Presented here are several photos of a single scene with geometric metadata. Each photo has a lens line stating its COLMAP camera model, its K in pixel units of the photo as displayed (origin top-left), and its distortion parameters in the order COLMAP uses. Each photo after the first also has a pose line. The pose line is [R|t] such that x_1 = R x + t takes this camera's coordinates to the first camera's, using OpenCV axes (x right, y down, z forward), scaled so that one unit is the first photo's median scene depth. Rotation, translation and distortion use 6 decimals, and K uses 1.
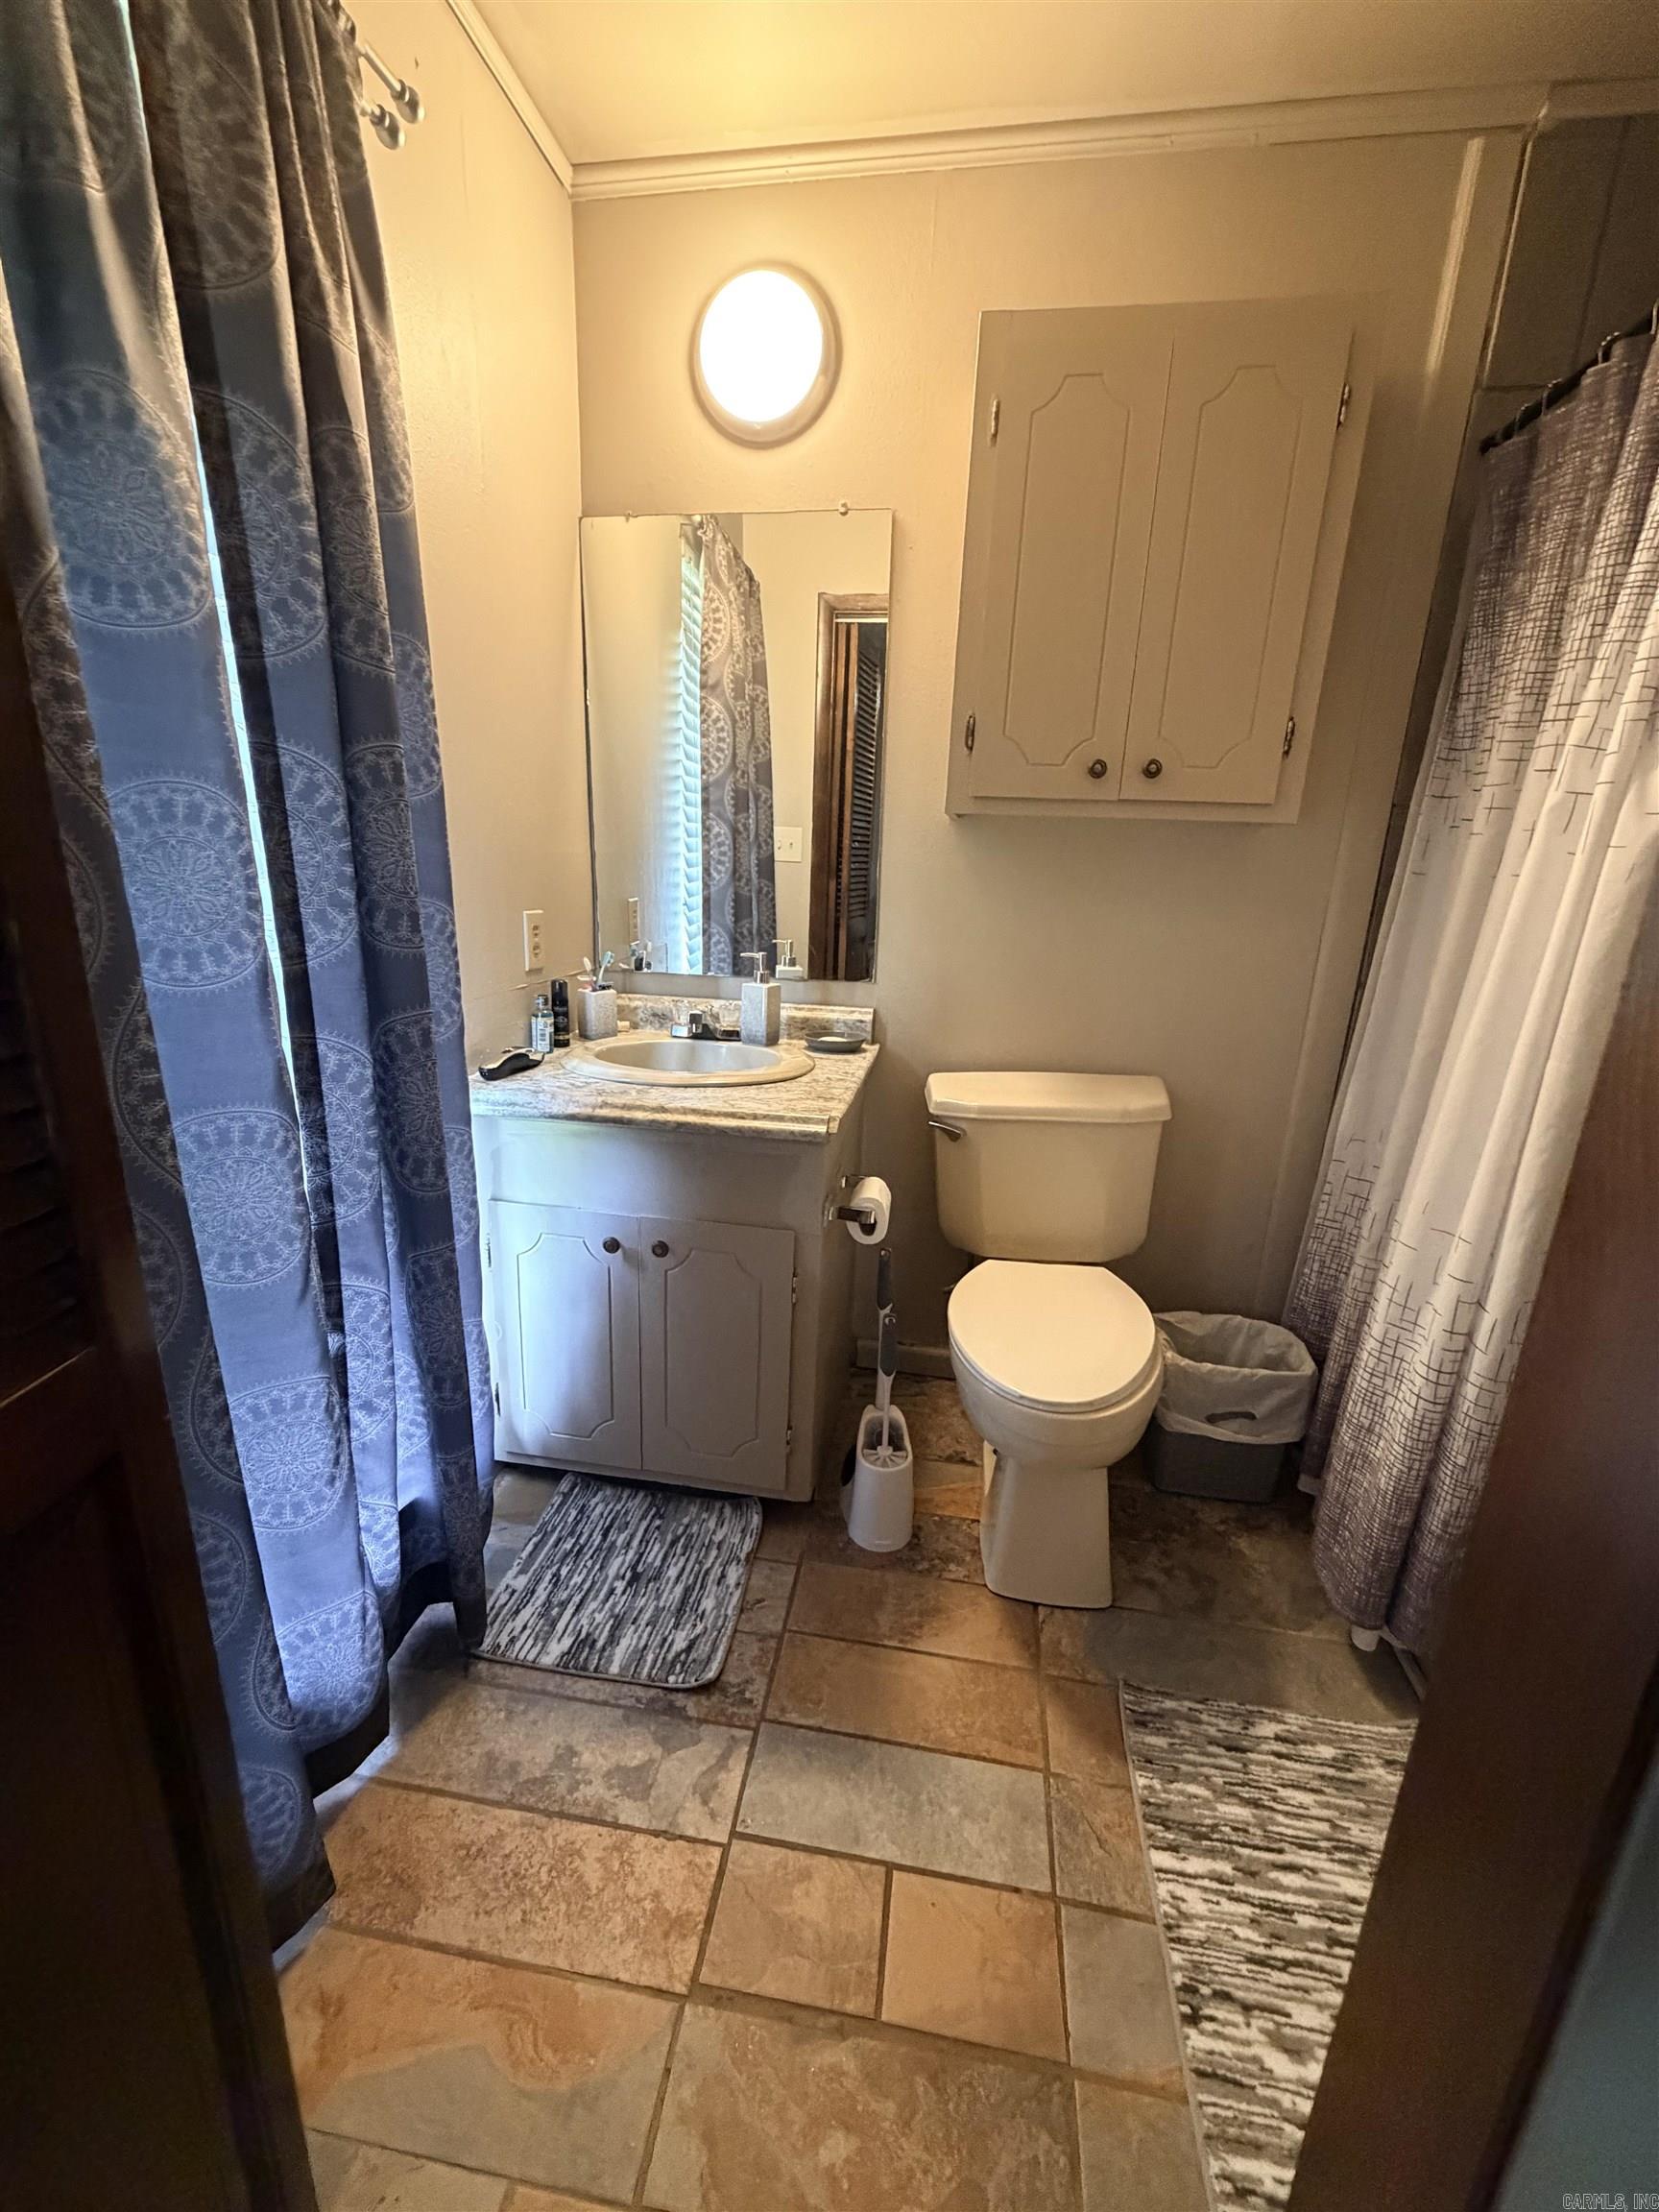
lens RADIAL K [[882.6, 0, 829.2], [0, 882.6, 1100.1], [0, 0, 1]] dist [-0.000267, 0.000366]
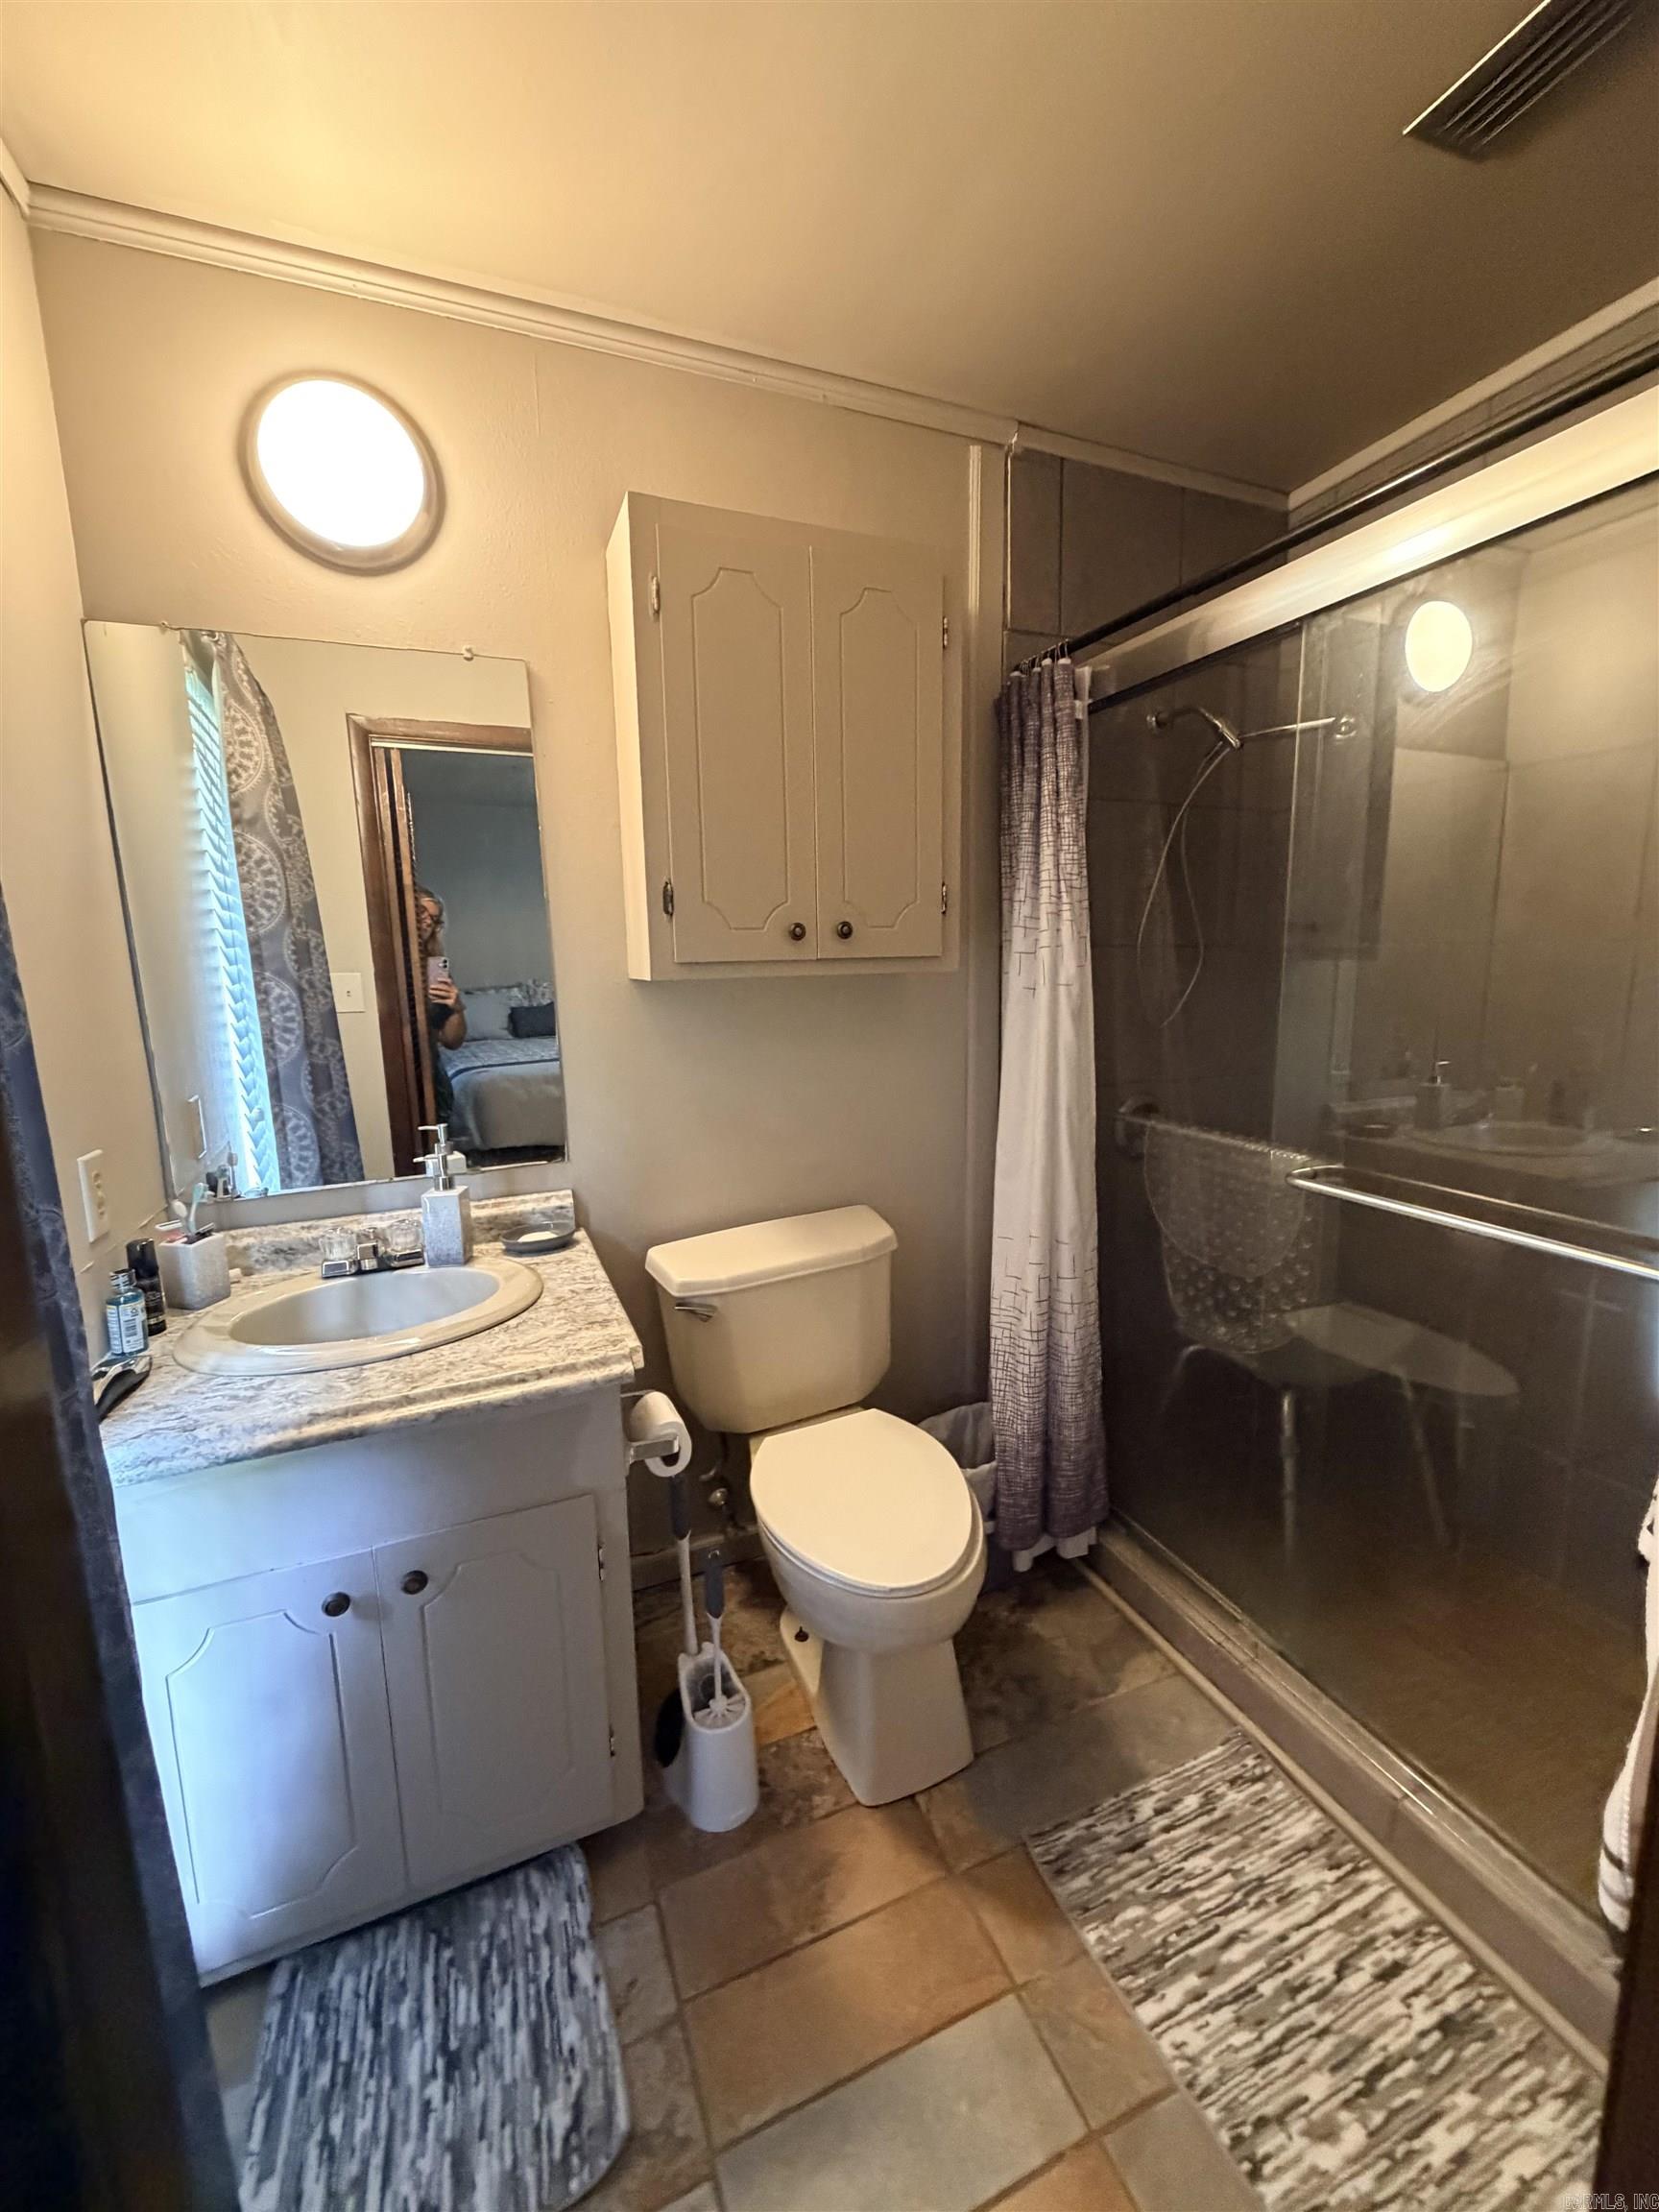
lens RADIAL K [[882.6, 0, 829.2], [0, 882.6, 1100.1], [0, 0, 1]] dist [-0.000267, 0.000366]
pose [[0.848032, -0.139239, 0.511326, -0.220613], [0.191403, 0.980211, -0.050520, -0.126737], [-0.494173, 0.140712, 0.857901, 0.131429]]
